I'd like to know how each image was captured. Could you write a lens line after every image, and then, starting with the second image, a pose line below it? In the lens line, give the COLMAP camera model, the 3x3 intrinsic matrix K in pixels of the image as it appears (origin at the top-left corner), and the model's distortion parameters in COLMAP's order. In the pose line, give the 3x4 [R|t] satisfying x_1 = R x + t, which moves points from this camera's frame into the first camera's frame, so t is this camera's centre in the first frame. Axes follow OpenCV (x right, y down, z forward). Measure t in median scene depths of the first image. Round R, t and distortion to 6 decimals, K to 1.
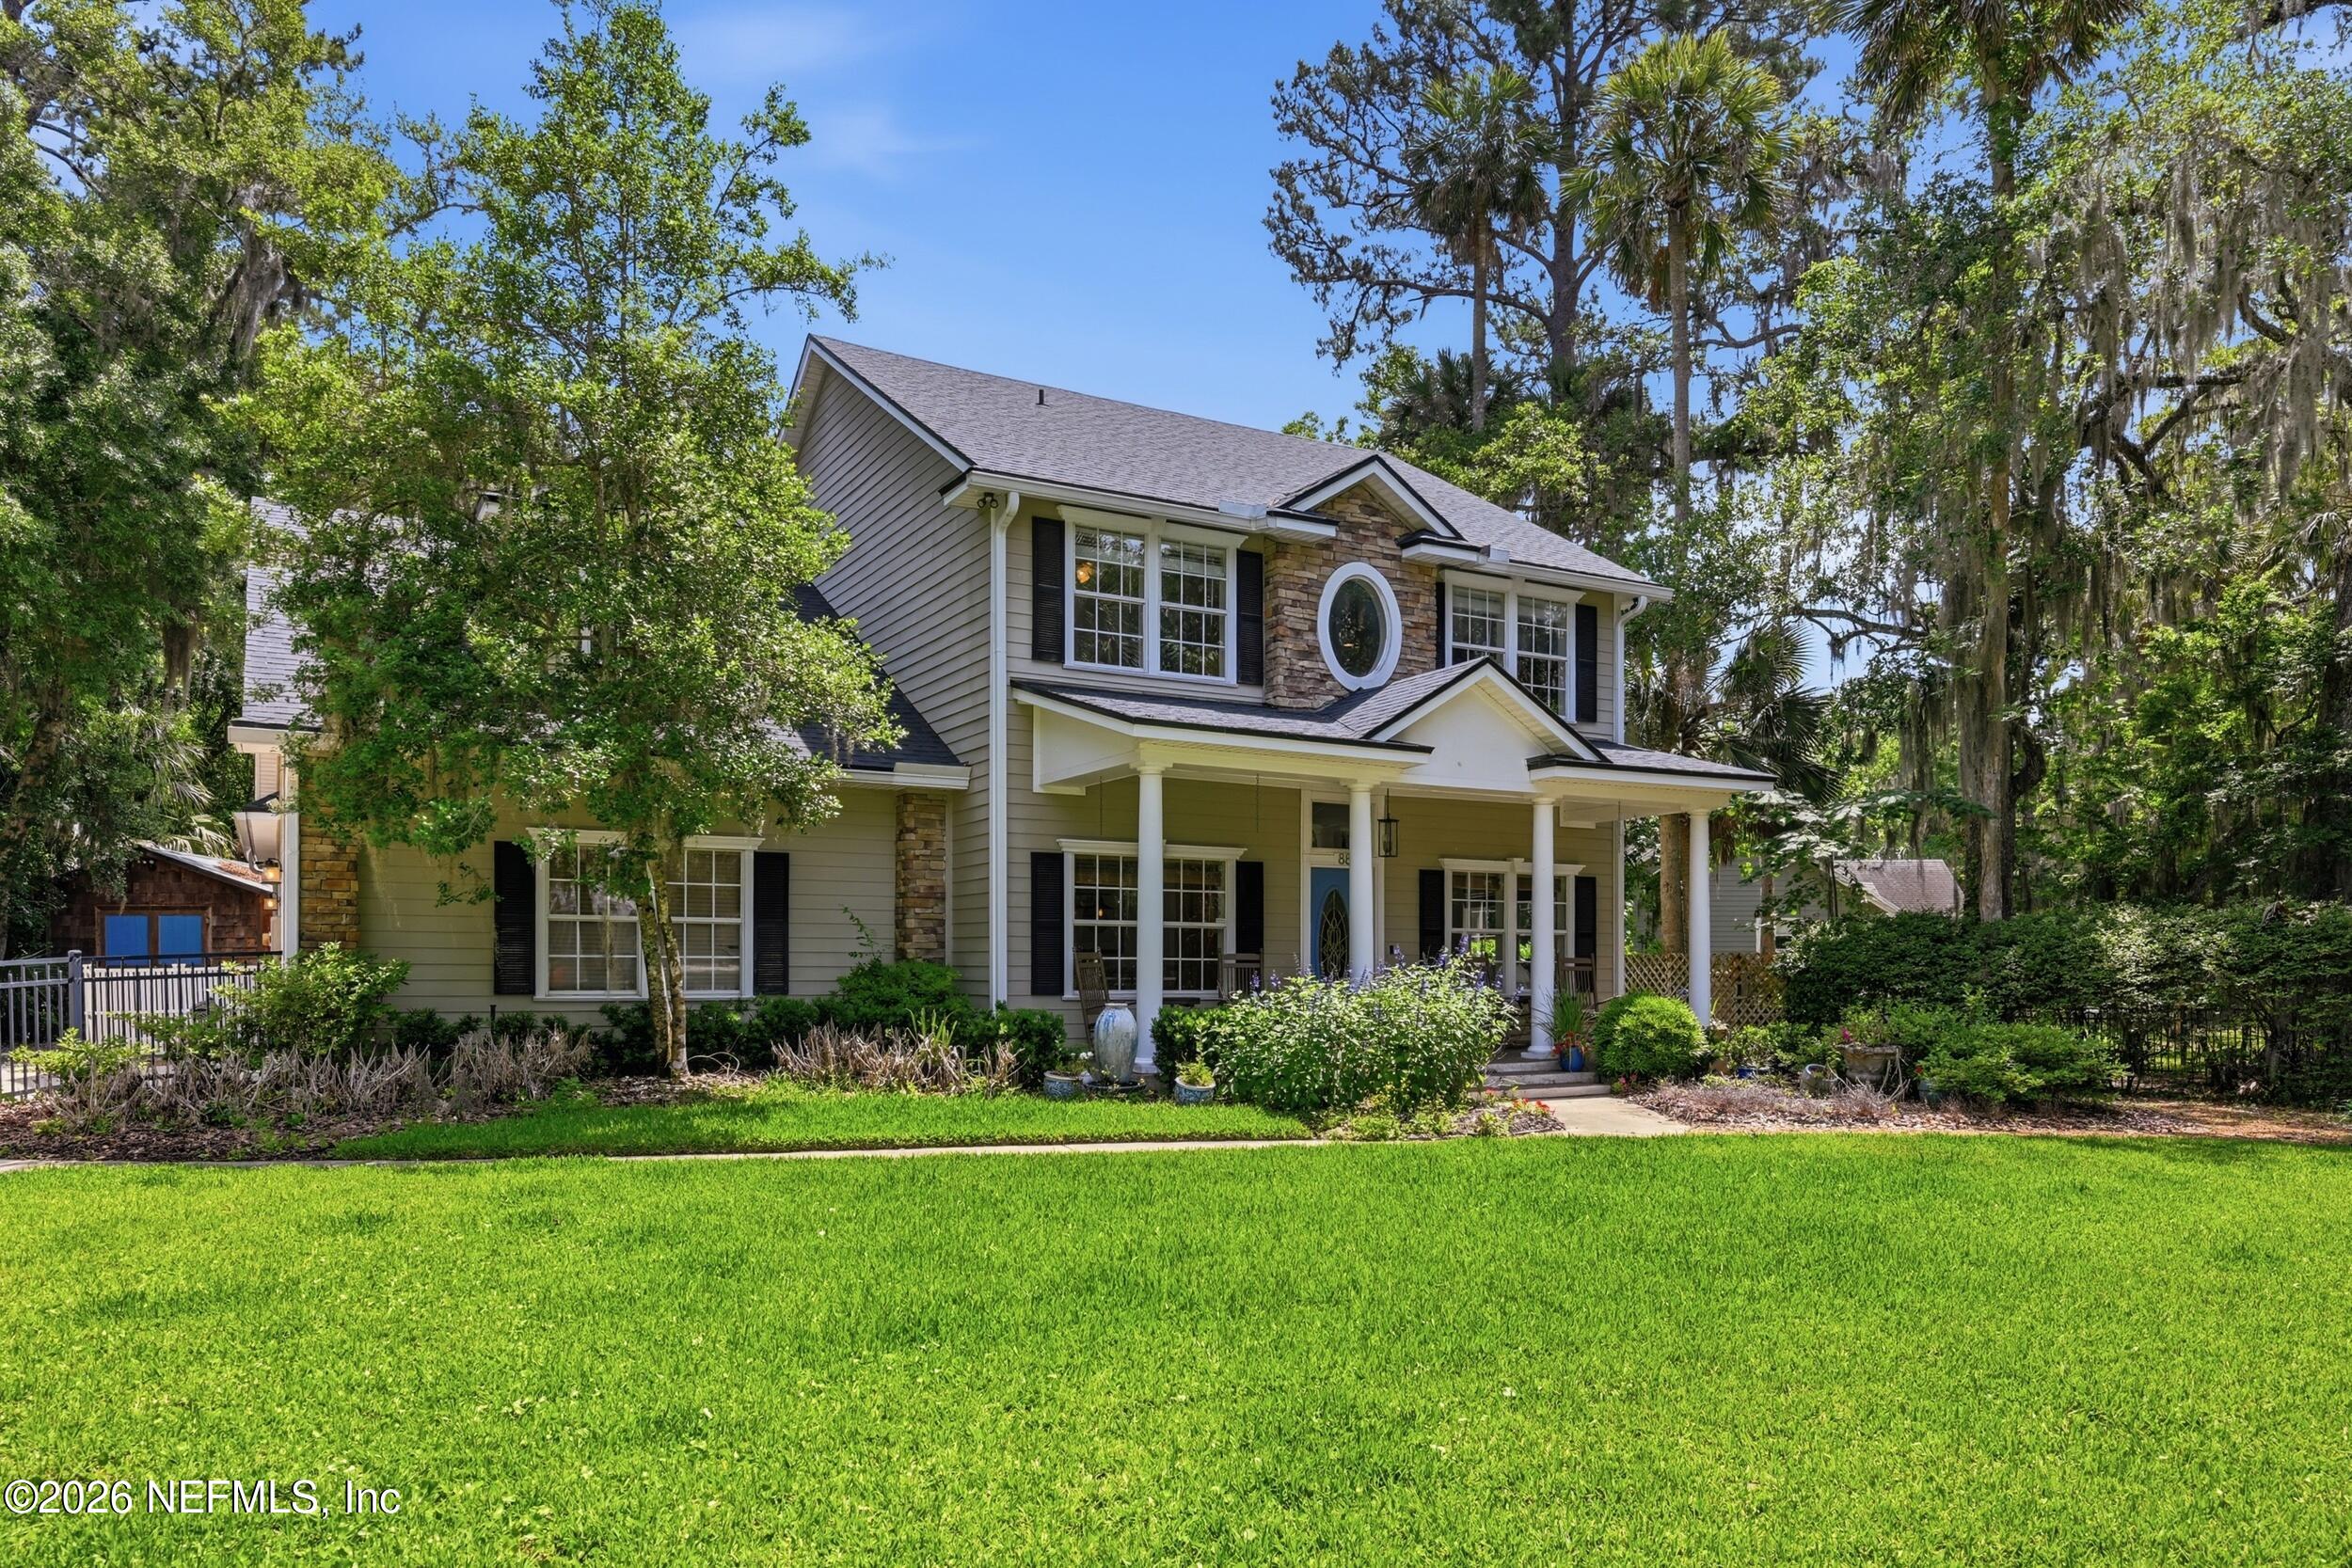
lens RADIAL K [[1577.0, 0, 1211.4], [0, 1577.0, 1008.7], [0, 0, 1]] dist [0.002194, 0.002498]
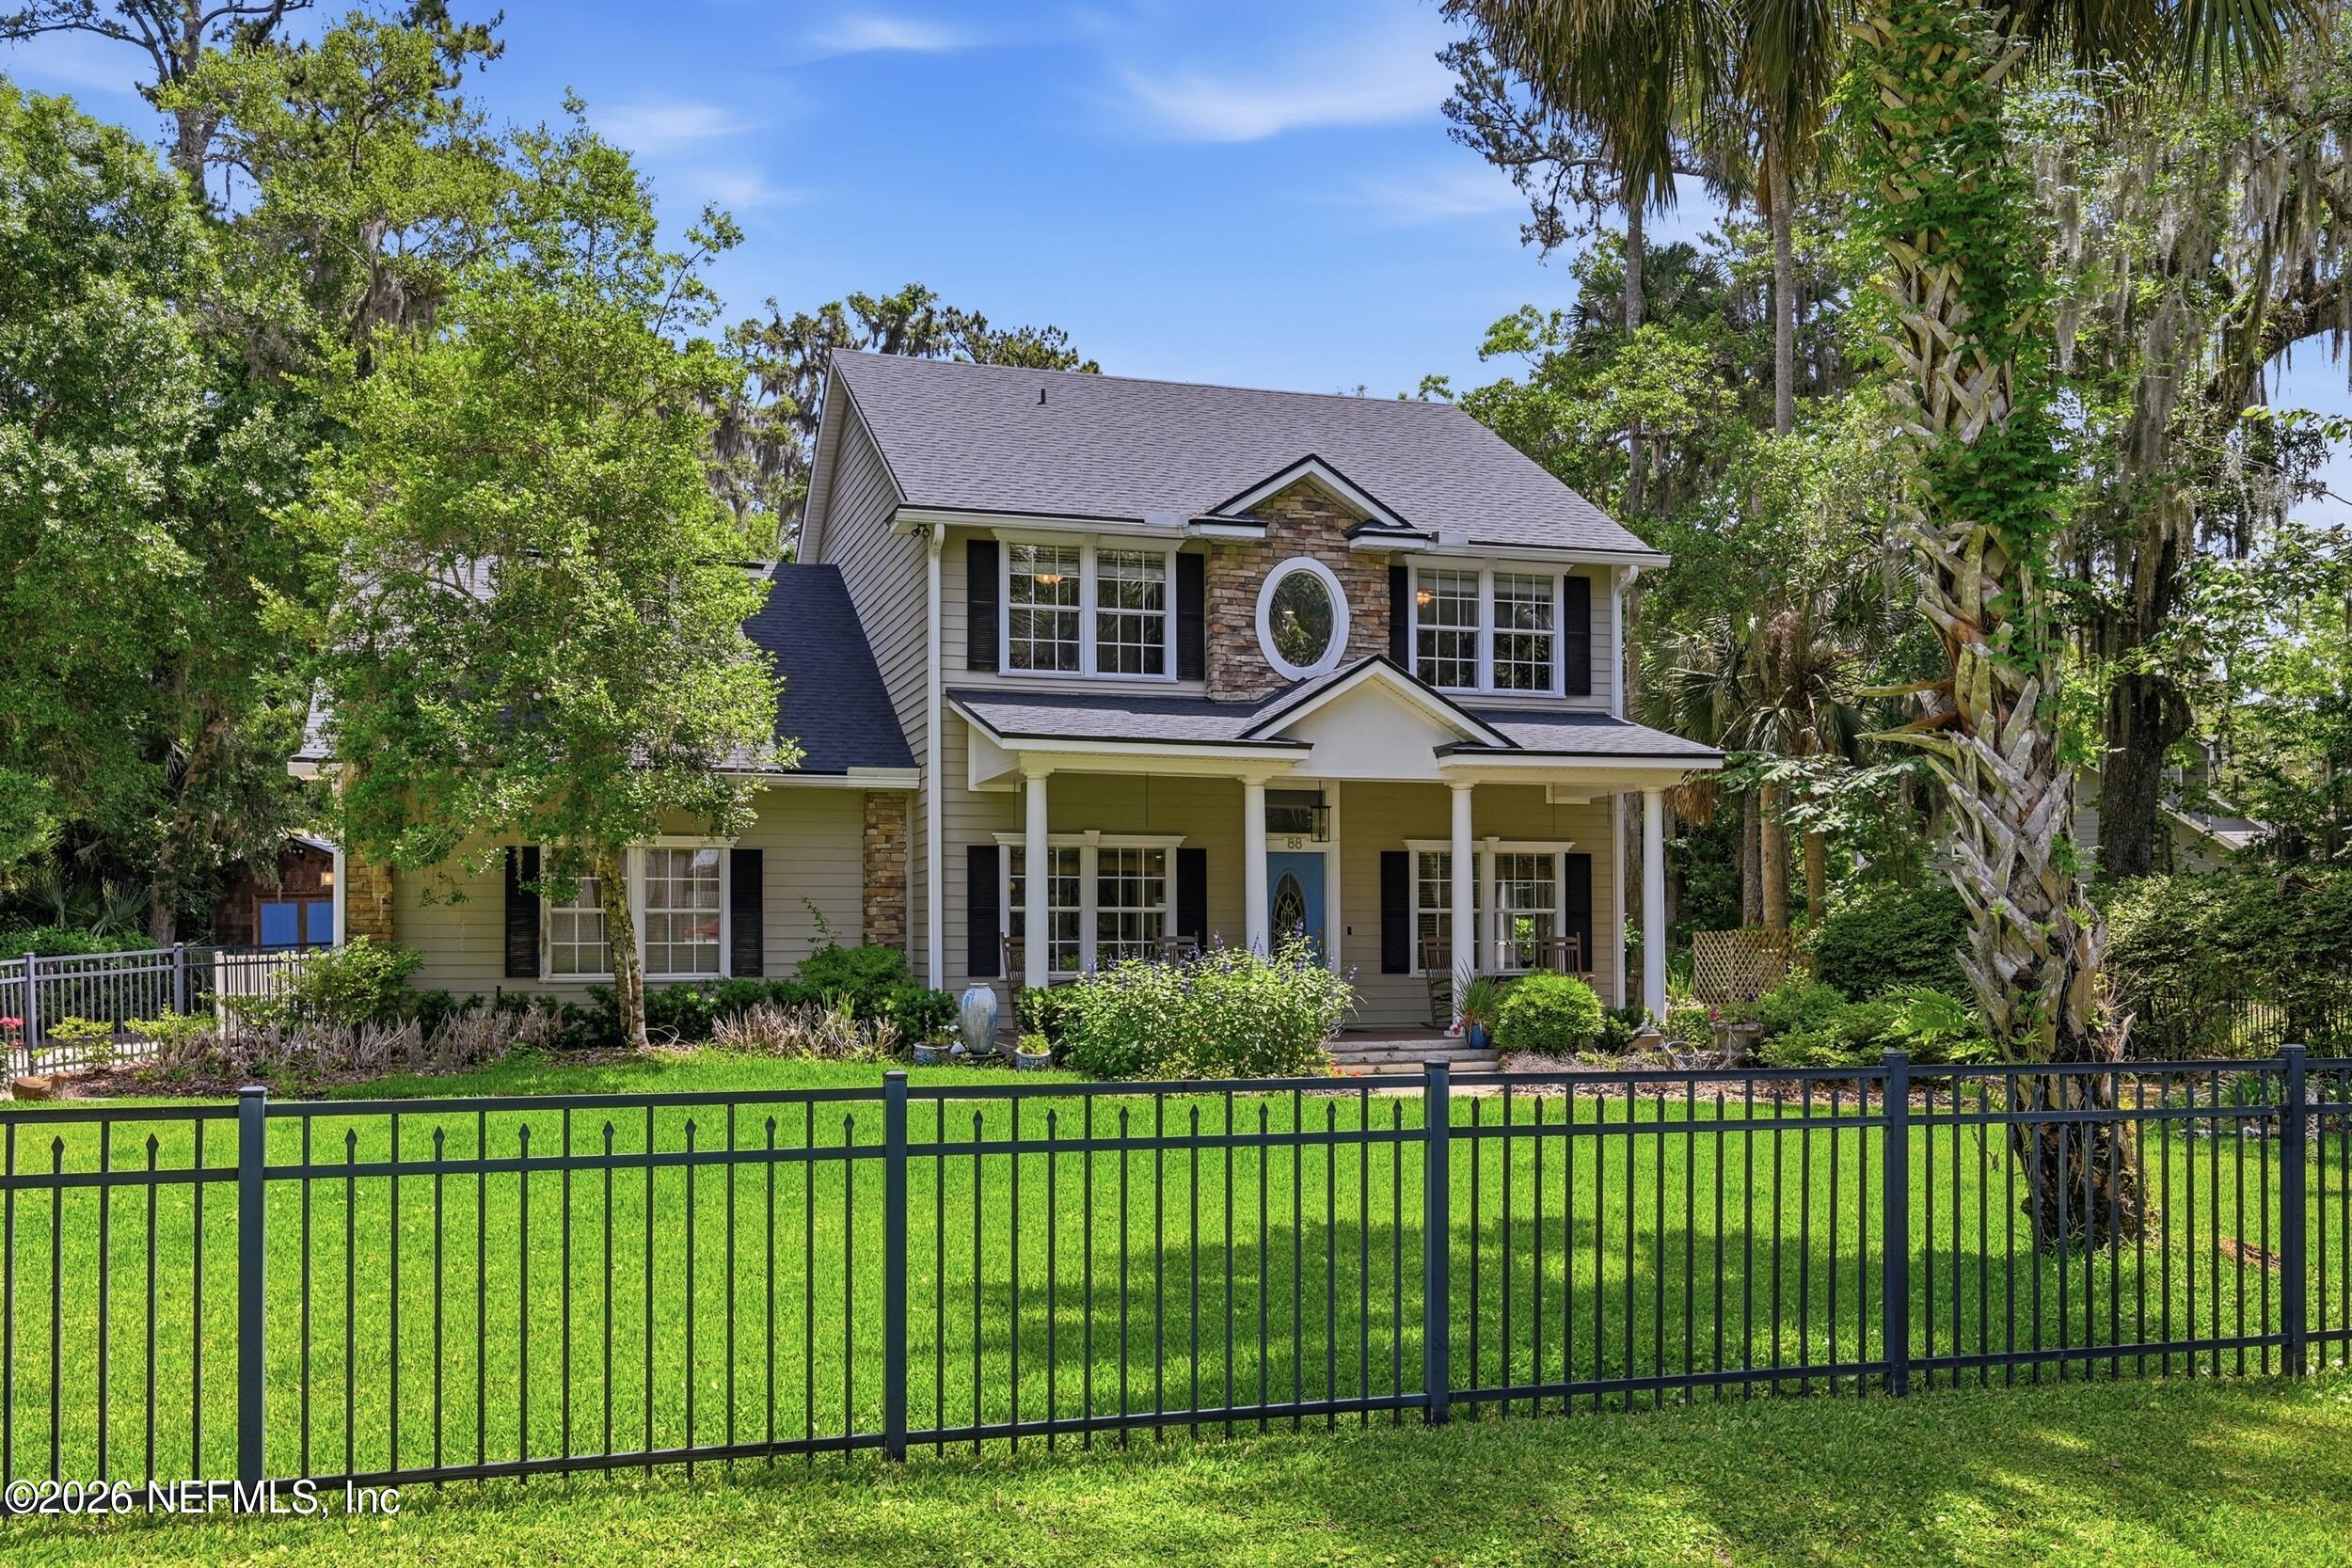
lens RADIAL K [[2017.0, 0, 1222.4], [0, 2017.0, 980.3], [0, 0, 1]] dist [0.010832, -0.003264]
pose [[0.979999, -0.002255, -0.198988, 0.317741], [0.001013, 0.999979, -0.006347, 0.003130], [0.198998, 0.006018, 0.979981, -0.317187]]
